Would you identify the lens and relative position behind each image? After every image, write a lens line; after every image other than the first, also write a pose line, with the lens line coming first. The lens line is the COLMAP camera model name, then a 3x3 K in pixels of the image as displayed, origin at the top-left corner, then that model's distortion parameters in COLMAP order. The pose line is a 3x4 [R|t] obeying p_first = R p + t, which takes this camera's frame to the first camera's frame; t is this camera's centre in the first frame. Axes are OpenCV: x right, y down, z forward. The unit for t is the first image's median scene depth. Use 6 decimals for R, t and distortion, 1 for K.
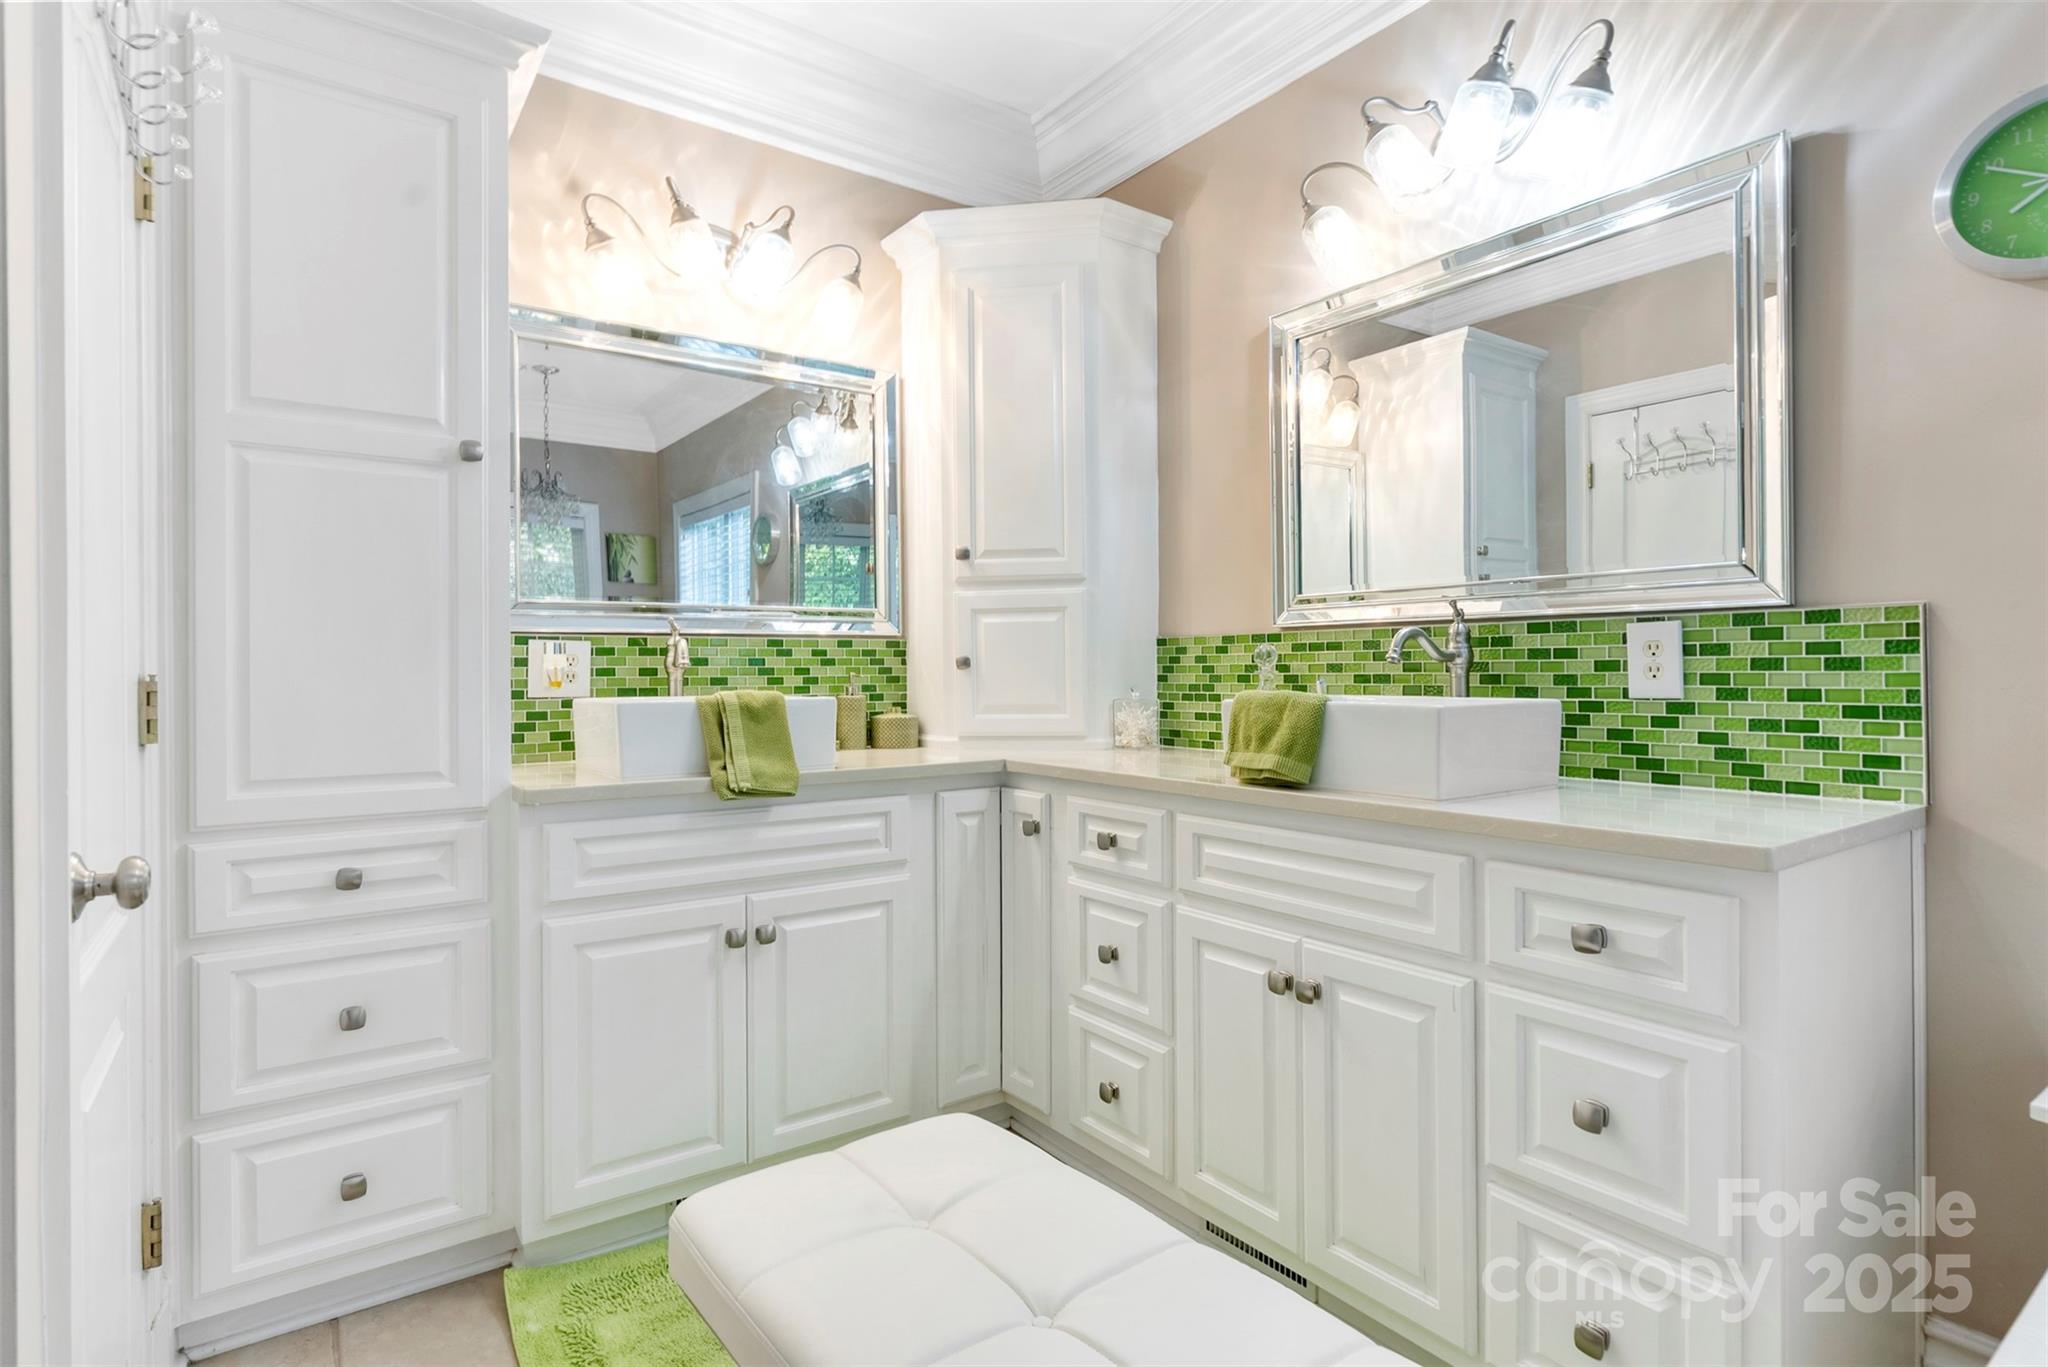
lens RADIAL K [[1006.5, 0, 1024.0], [0, 1006.5, 683.5], [0, 0, 1]] dist [0.002241, 0.000119]
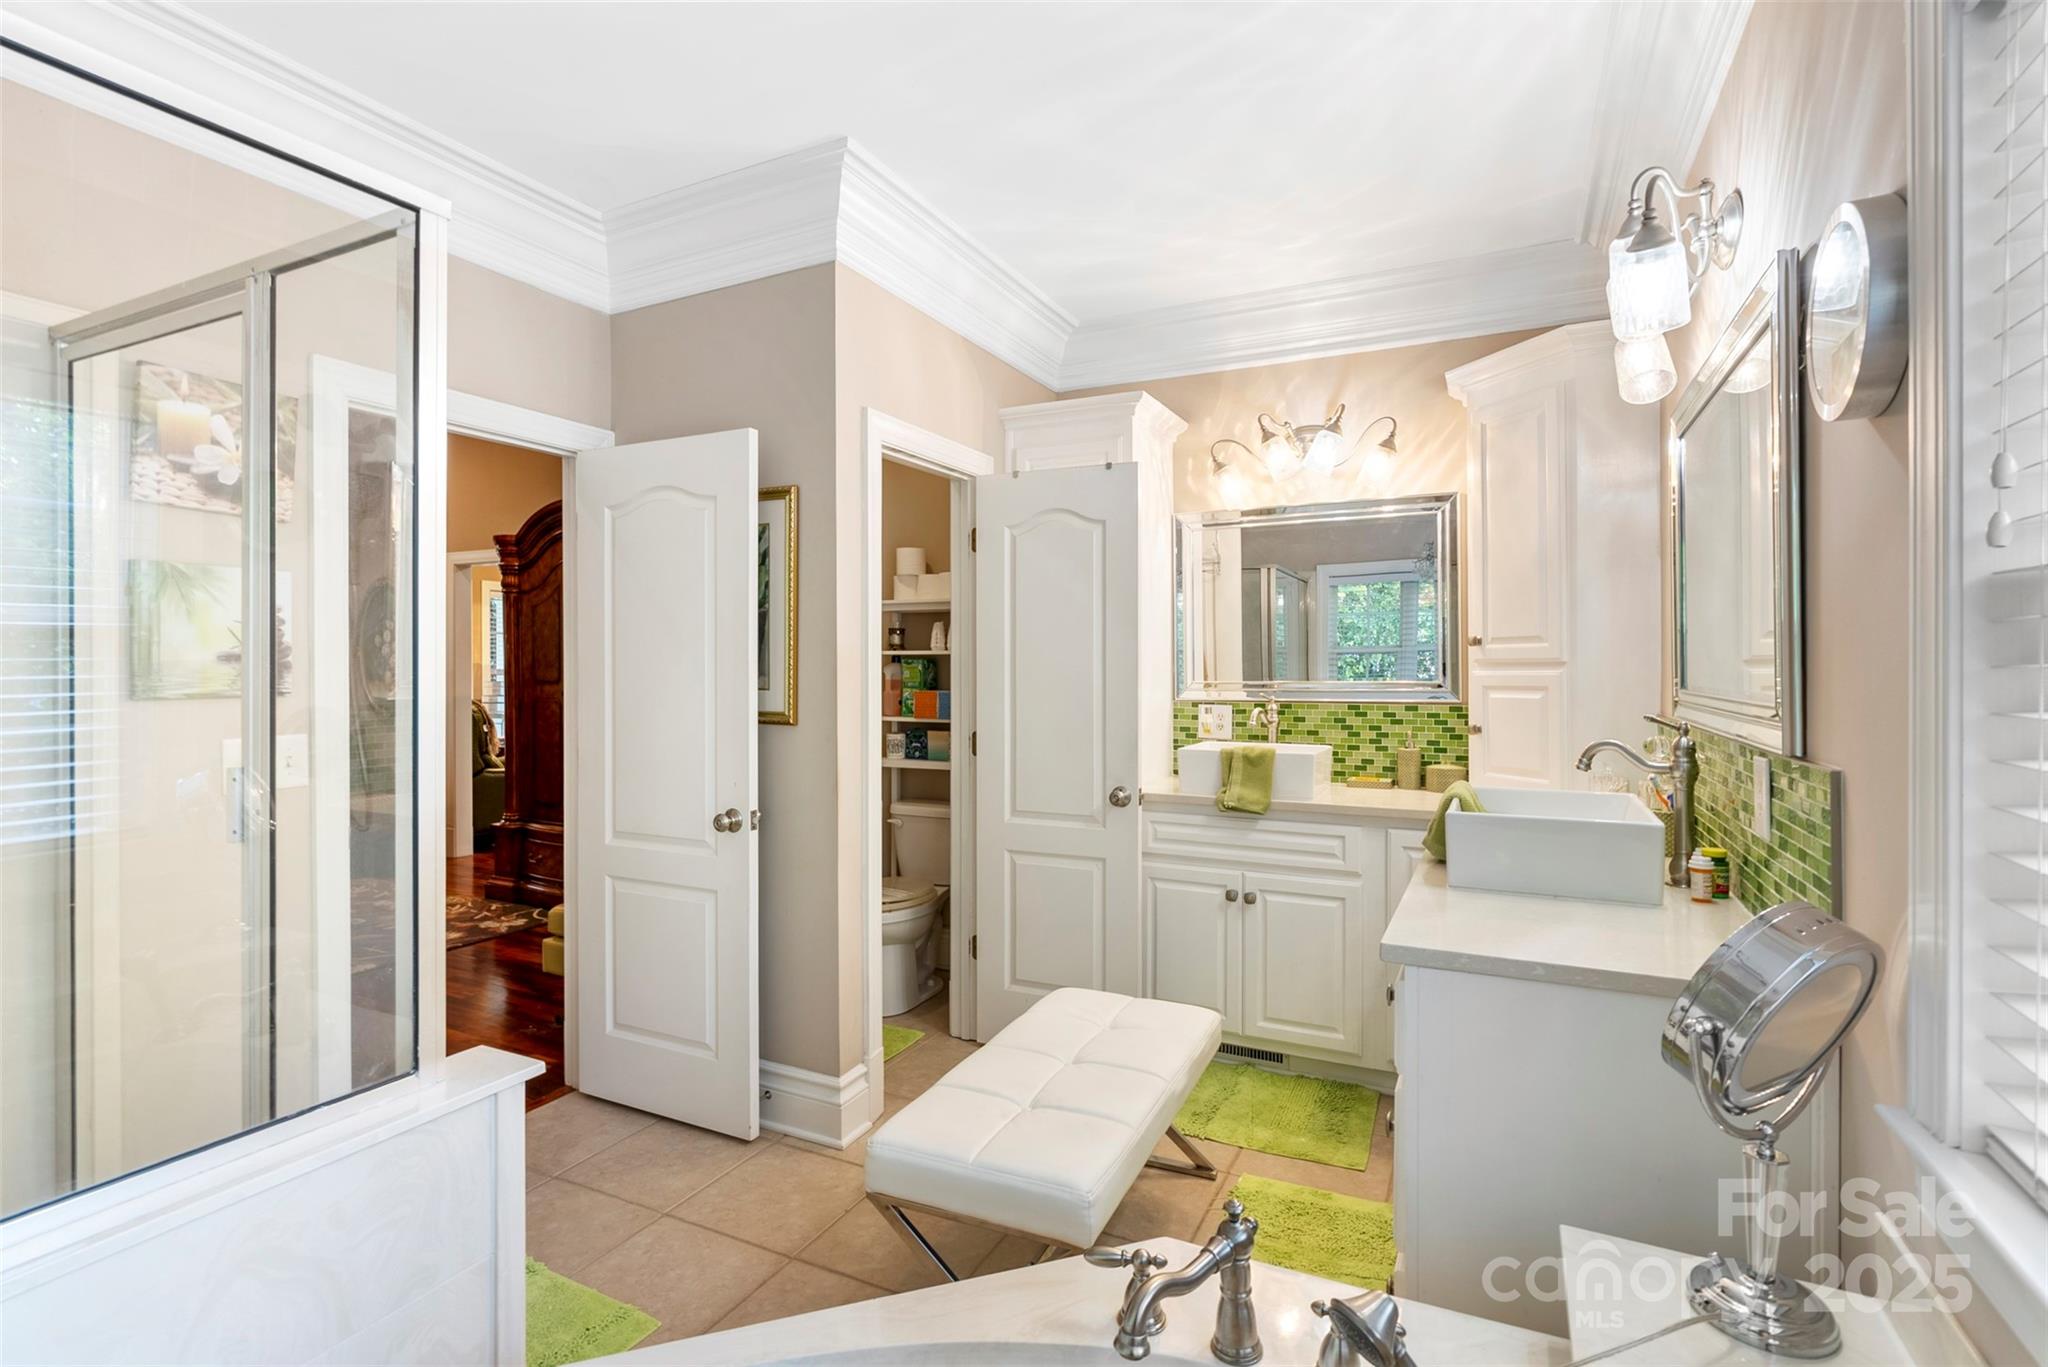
lens RADIAL K [[1006.5, 0, 1024.0], [0, 1006.5, 683.5], [0, 0, 1]] dist [0.002241, 0.000119]
pose [[0.470794, 0.022424, -0.881958, 0.774770], [-0.011757, 0.999748, 0.019143, -0.095178], [0.882165, 0.001357, 0.470939, -0.063831]]
